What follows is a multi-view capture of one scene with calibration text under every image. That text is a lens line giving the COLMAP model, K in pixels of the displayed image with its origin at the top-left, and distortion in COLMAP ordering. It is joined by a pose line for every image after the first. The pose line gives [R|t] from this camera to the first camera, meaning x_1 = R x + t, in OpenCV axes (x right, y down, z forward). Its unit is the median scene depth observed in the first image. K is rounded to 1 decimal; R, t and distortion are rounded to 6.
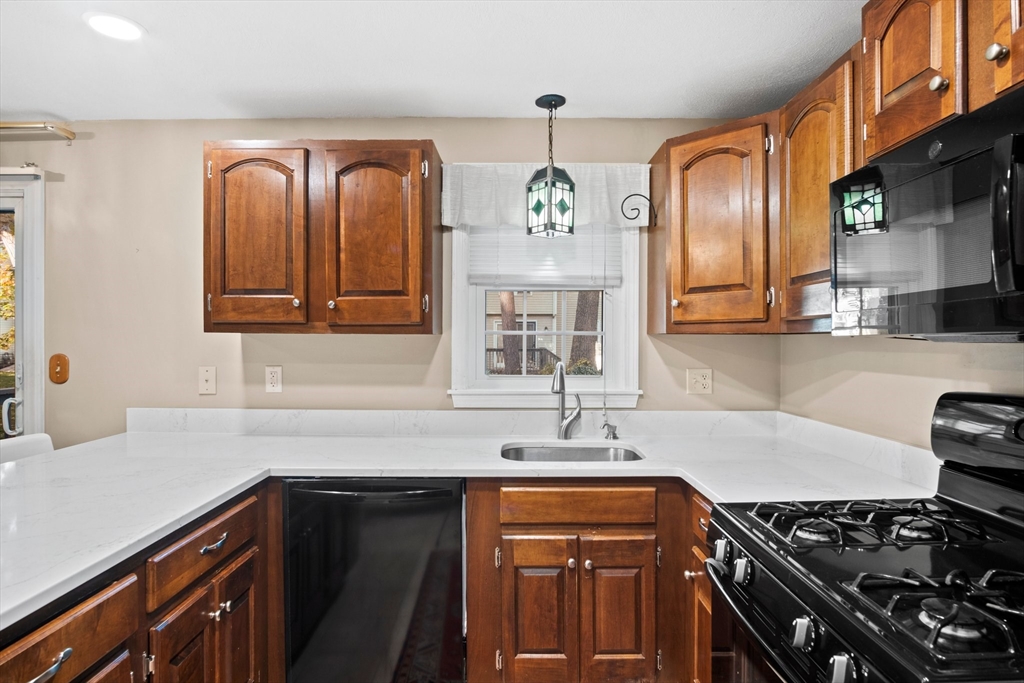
lens RADIAL K [[559.1, 0, 512.2], [0, 559.1, 342.4], [0, 0, 1]] dist [-0.024418, 0.004276]
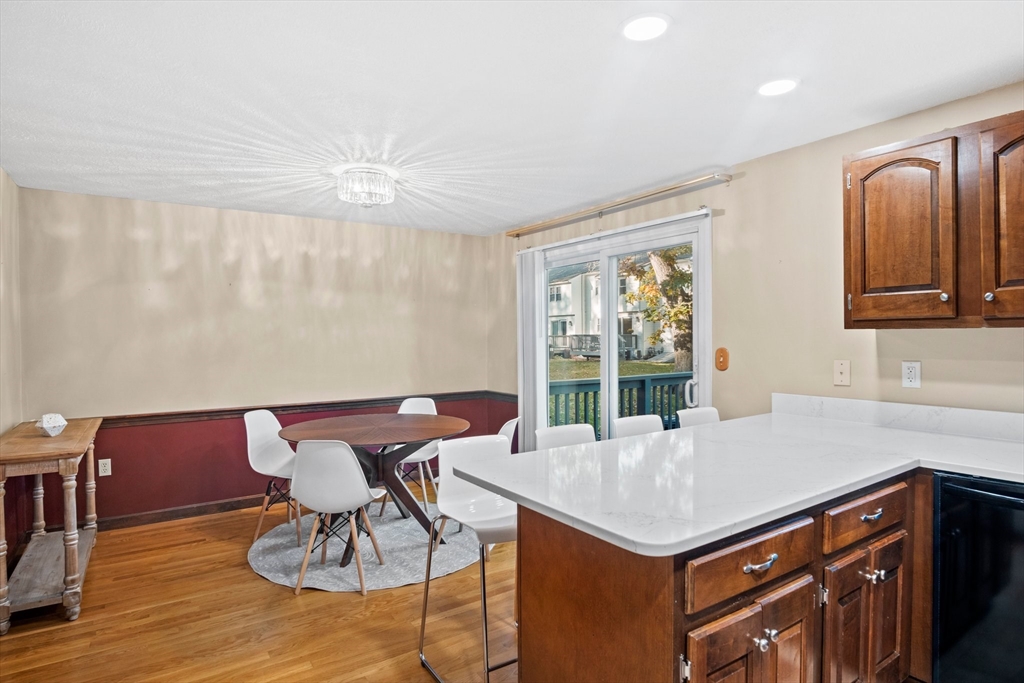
lens RADIAL K [[559.1, 0, 514.9], [0, 559.1, 347.3], [0, 0, 1]] dist [-0.024418, 0.004276]
pose [[0.567621, 0.006292, -0.823266, -0.015969], [0.007037, 0.999897, 0.012494, -0.000214], [0.823260, -0.012885, 0.567518, -0.175144]]
